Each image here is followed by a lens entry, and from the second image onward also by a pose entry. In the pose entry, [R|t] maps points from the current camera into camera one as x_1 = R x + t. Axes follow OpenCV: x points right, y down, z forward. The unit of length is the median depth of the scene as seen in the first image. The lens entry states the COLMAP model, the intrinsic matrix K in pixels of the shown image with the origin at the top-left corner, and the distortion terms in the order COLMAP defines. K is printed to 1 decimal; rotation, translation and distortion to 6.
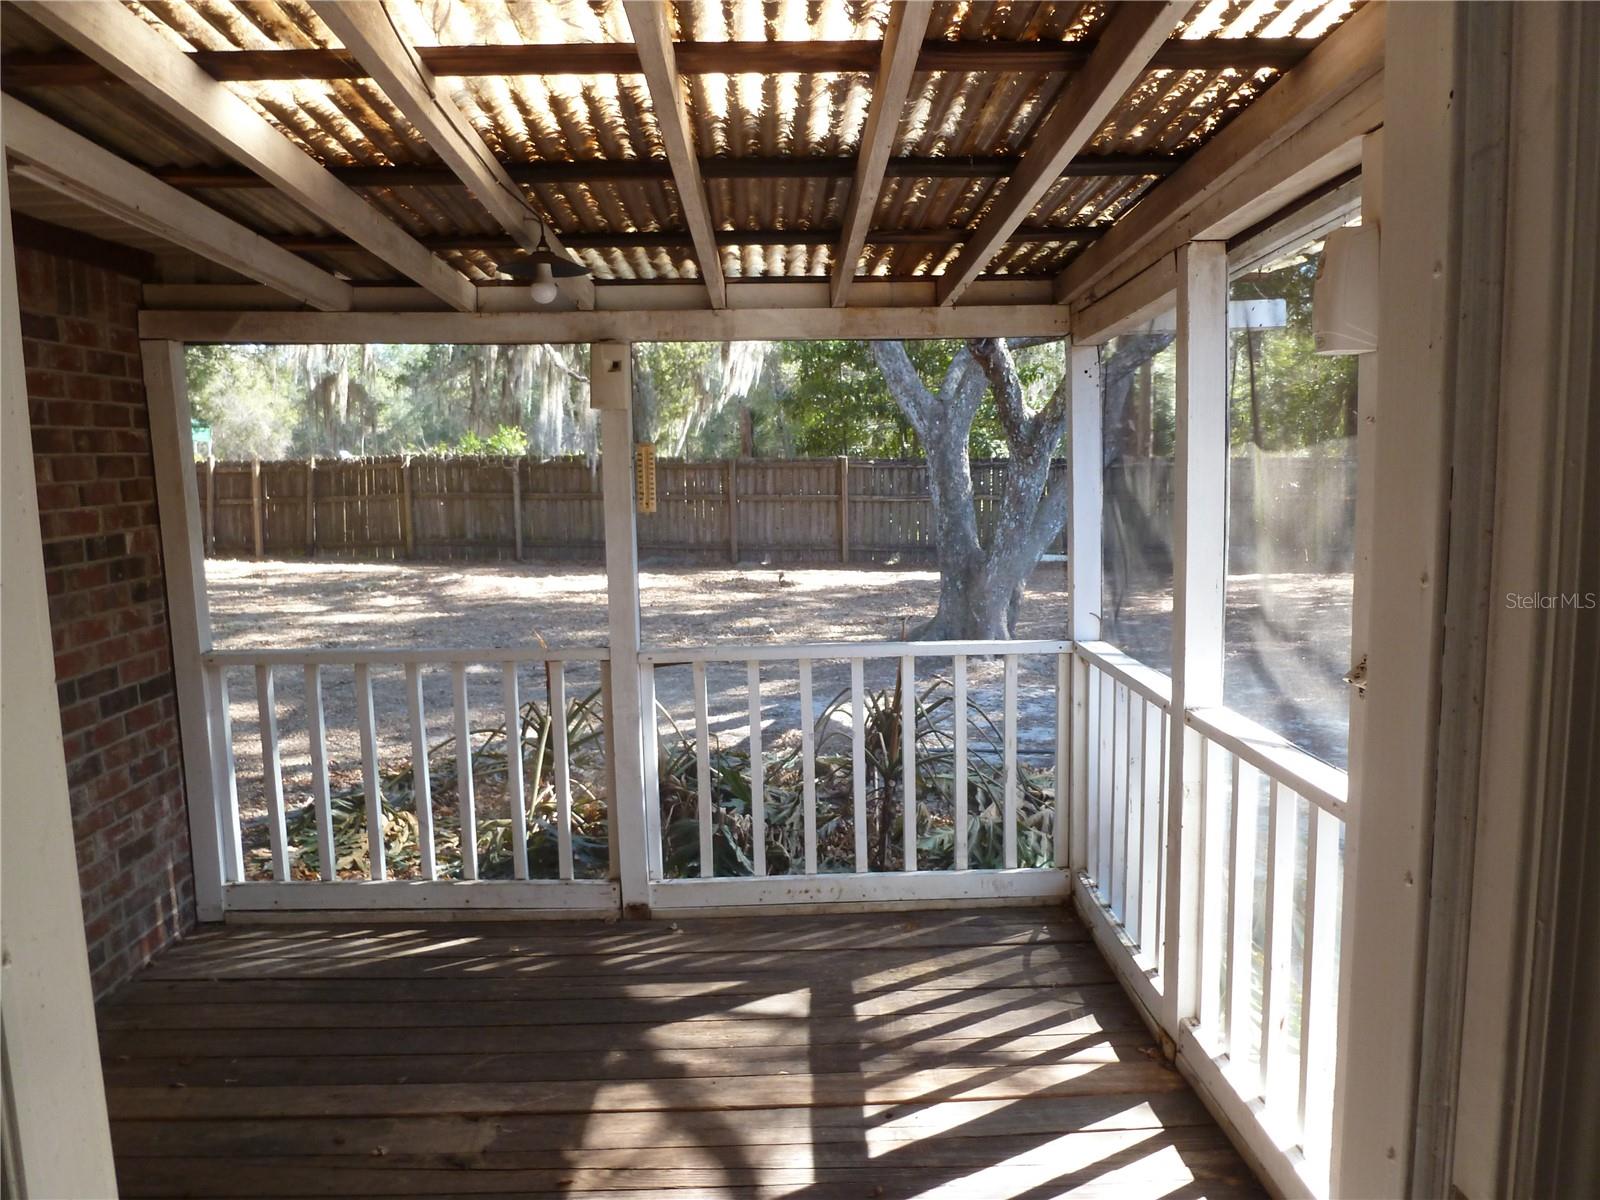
lens RADIAL K [[1134.7, 0, 801.0], [0, 1134.7, 591.5], [0, 0, 1]] dist [-0.059265, 0.029830]
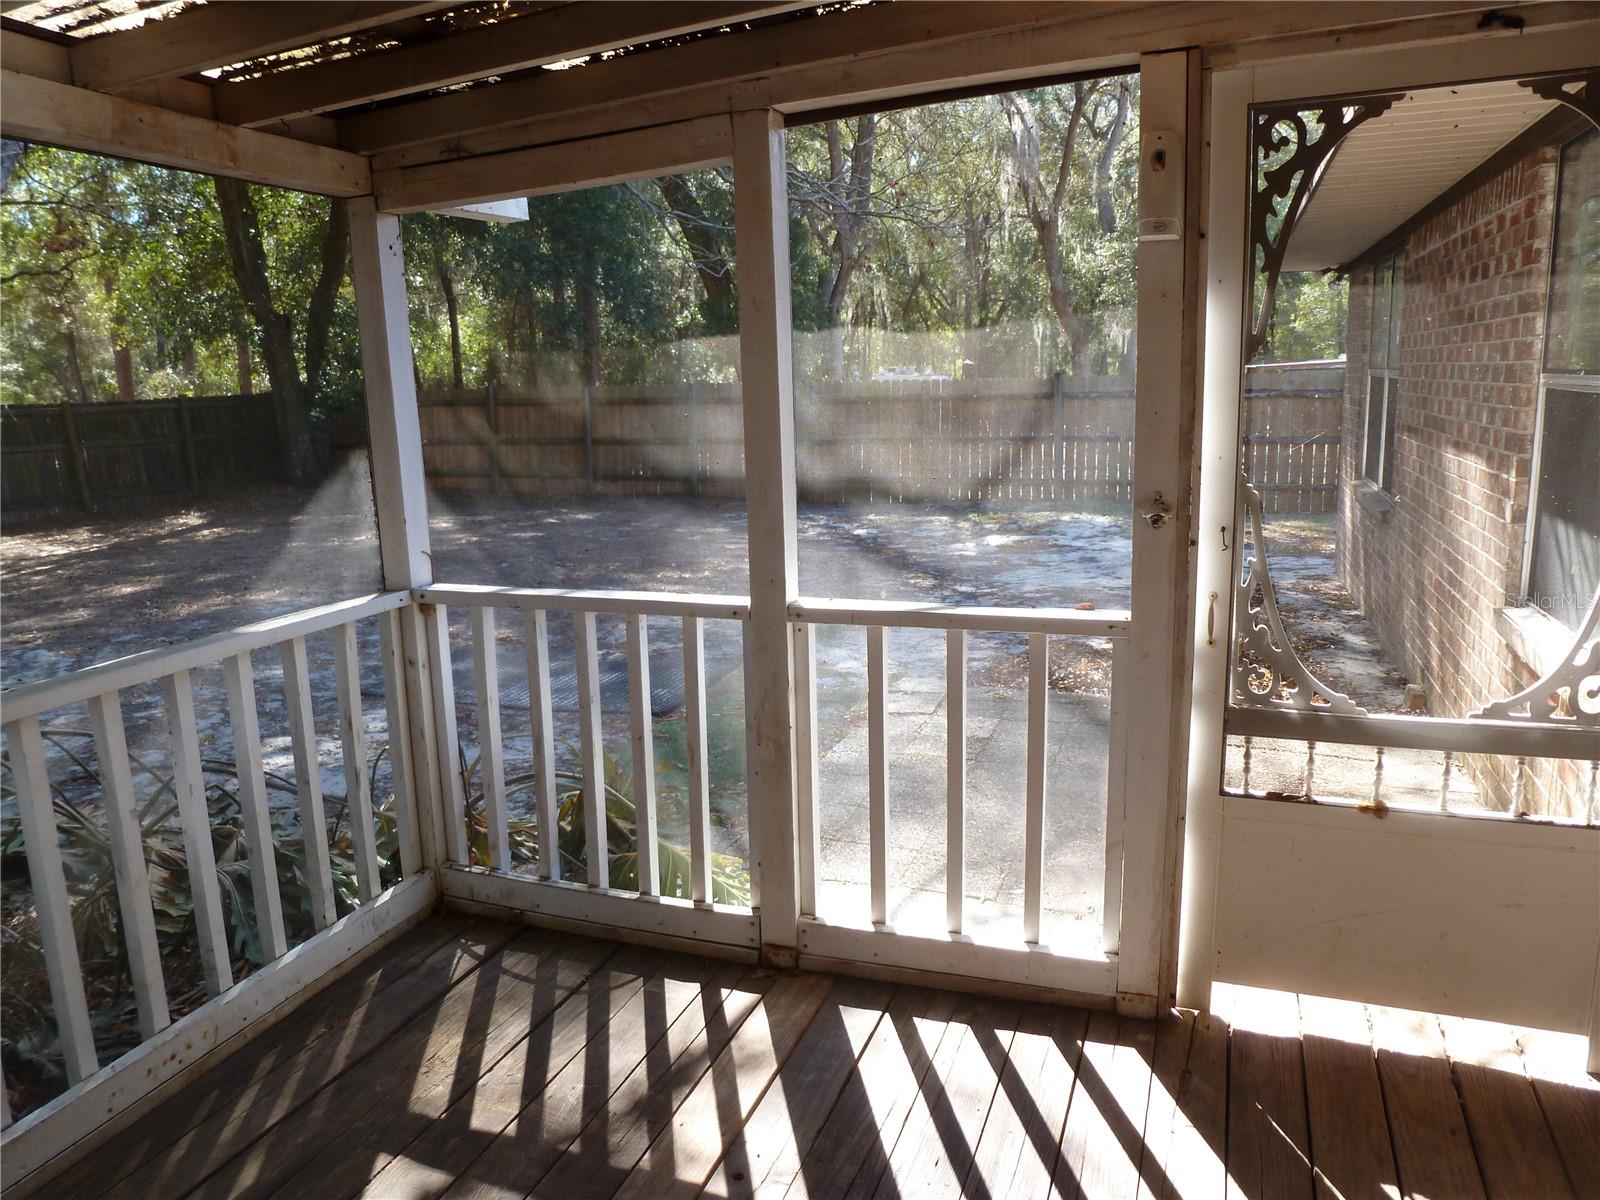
lens RADIAL K [[1134.7, 0, 801.0], [0, 1134.7, 591.5], [0, 0, 1]] dist [-0.059265, 0.029830]
pose [[0.388014, -0.156337, 0.908297, -0.465309], [0.126913, 0.985183, 0.115355, -0.014618], [-0.912874, 0.070515, 0.402106, 0.528208]]
